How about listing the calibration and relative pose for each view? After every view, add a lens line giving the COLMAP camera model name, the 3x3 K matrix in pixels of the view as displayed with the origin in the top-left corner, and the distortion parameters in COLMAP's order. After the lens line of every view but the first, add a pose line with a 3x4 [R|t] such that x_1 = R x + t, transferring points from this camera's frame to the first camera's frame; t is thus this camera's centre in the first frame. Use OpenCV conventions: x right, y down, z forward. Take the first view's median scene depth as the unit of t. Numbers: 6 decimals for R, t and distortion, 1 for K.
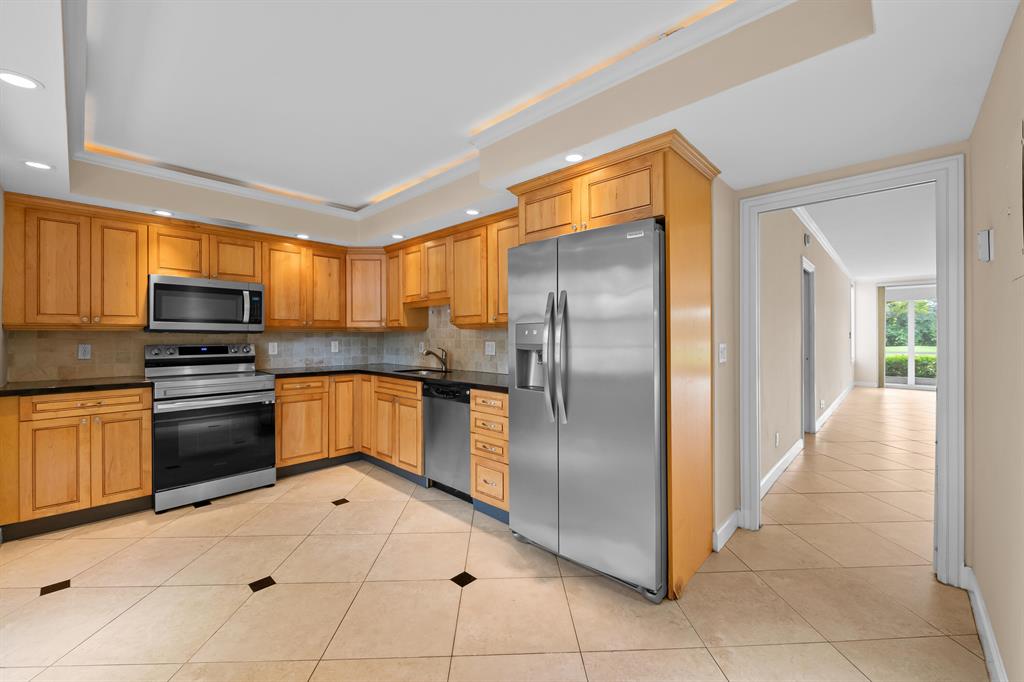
lens RADIAL K [[404.1, 0, 516.1], [0, 404.1, 338.1], [0, 0, 1]] dist [0.000769, -0.003714]
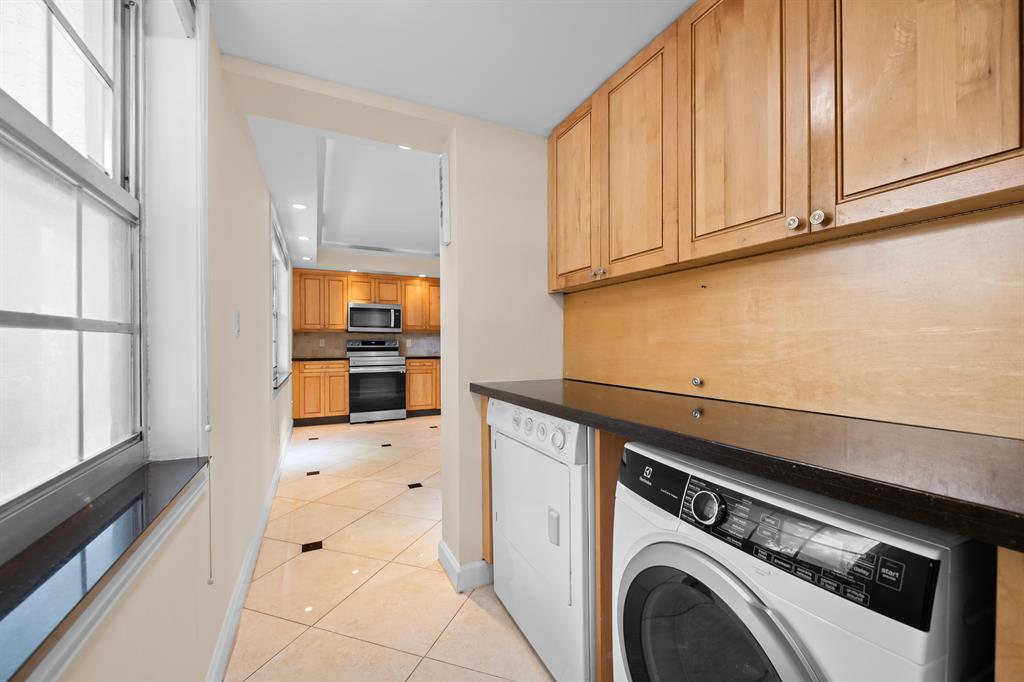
lens RADIAL K [[395.5, 0, 518.2], [0, 395.5, 348.3], [0, 0, 1]] dist [0.000737, -0.003332]
pose [[0.937809, 0.002480, -0.347142, 0.474571], [0.000131, 0.999972, 0.007498, 0.042578], [0.347151, -0.007077, 0.937783, -0.458166]]
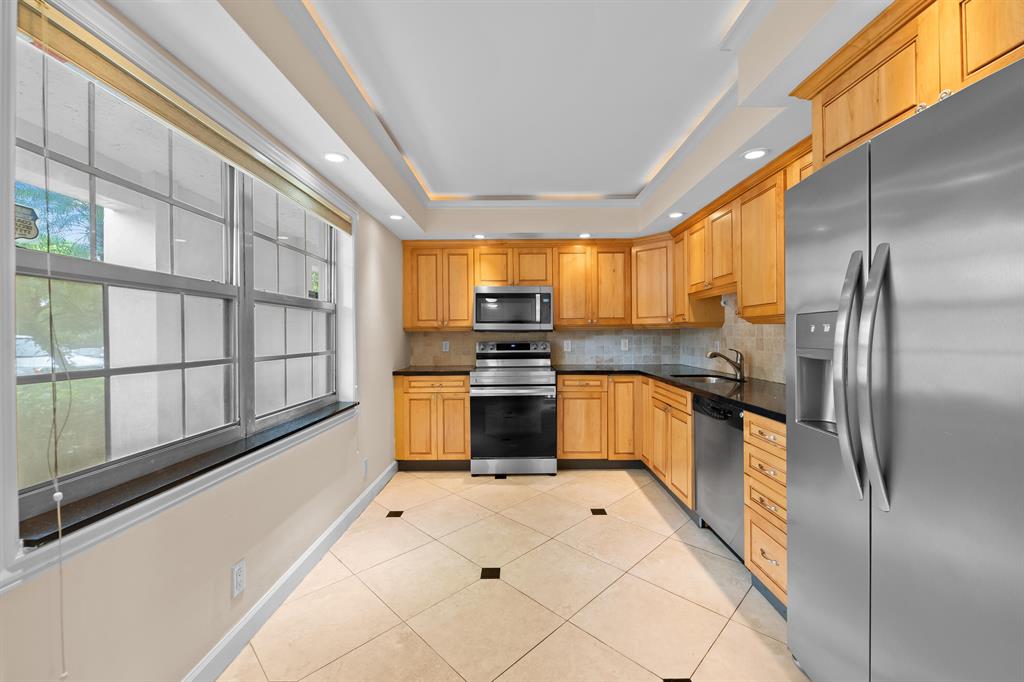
lens RADIAL K [[404.1, 0, 516.1], [0, 404.1, 338.1], [0, 0, 1]] dist [0.000769, -0.003714]
pose [[0.681722, 0.003047, -0.731605, 0.109401], [0.003772, 0.999963, 0.007680, -0.004243], [0.731601, -0.007995, 0.681686, 0.208692]]
